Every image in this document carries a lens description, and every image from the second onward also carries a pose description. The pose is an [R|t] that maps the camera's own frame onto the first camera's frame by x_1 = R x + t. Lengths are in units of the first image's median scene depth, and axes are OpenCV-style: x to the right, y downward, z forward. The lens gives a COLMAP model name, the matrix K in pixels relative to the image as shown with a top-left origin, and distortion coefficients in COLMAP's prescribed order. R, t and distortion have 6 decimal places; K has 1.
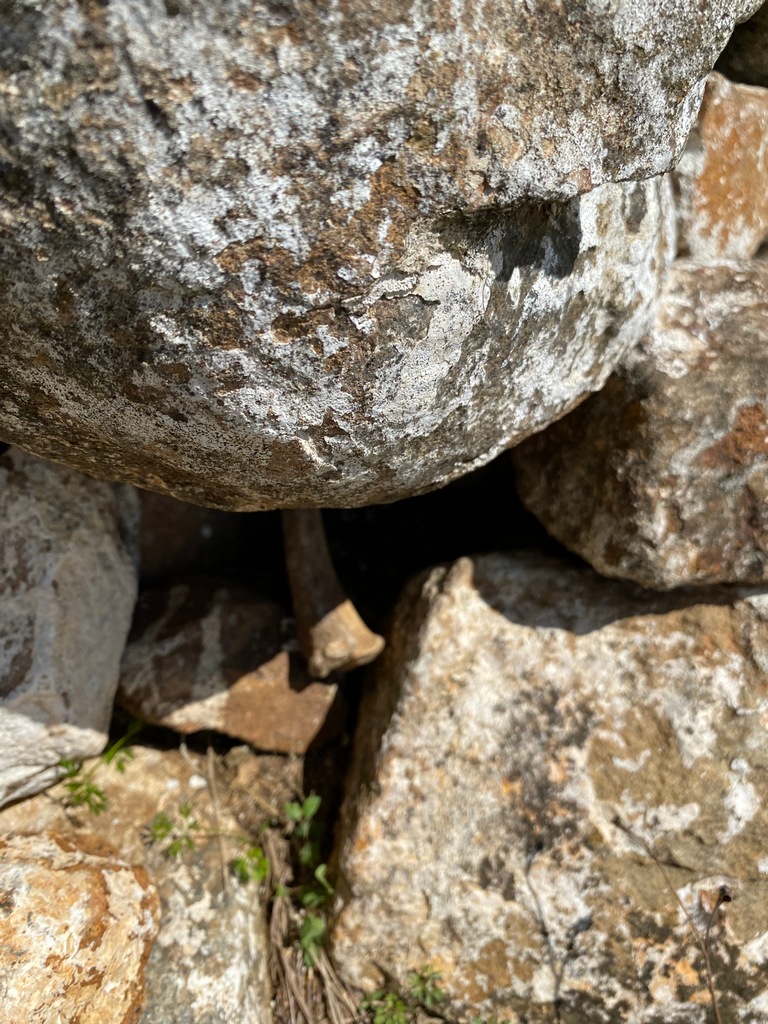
lens RADIAL K [[748.6, 0, 384.0], [0, 748.6, 512.0], [0, 0, 1]] dist [0.000632, 0.000237]
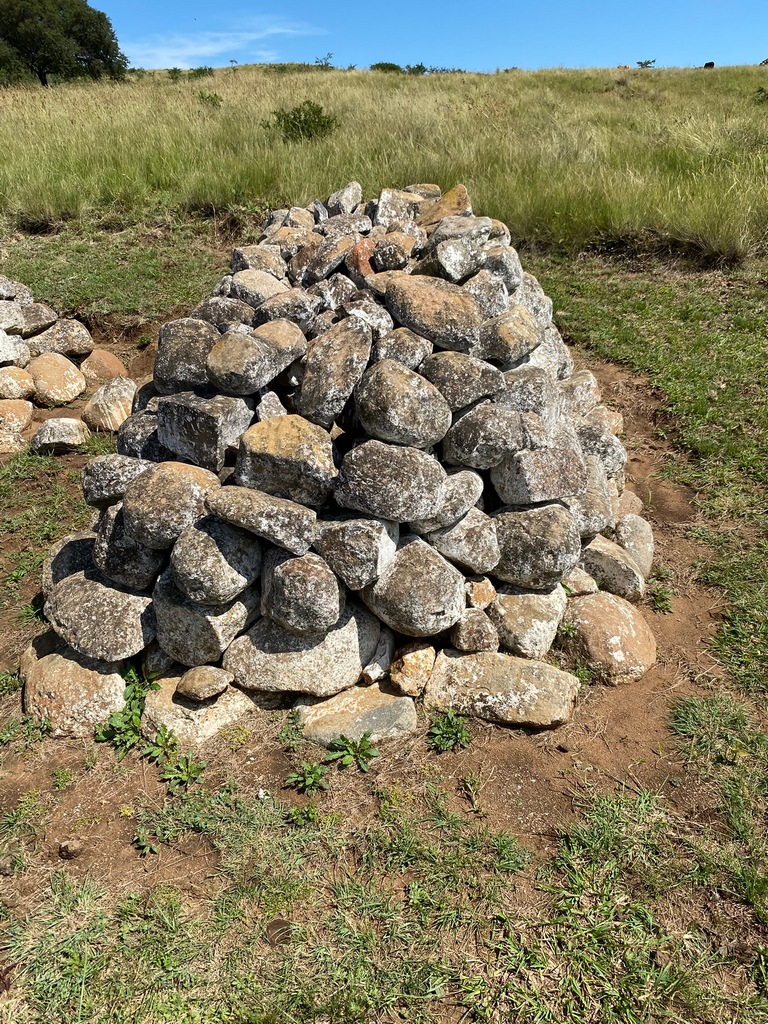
lens RADIAL K [[774.1, 0, 384.0], [0, 774.1, 512.0], [0, 0, 1]] dist [0.001169, 0.000072]
pose [[0.990462, -0.008331, -0.137537, 0.648689], [-0.034749, 0.950805, -0.307835, 1.241812], [0.133335, 0.309678, 0.941446, -7.194471]]
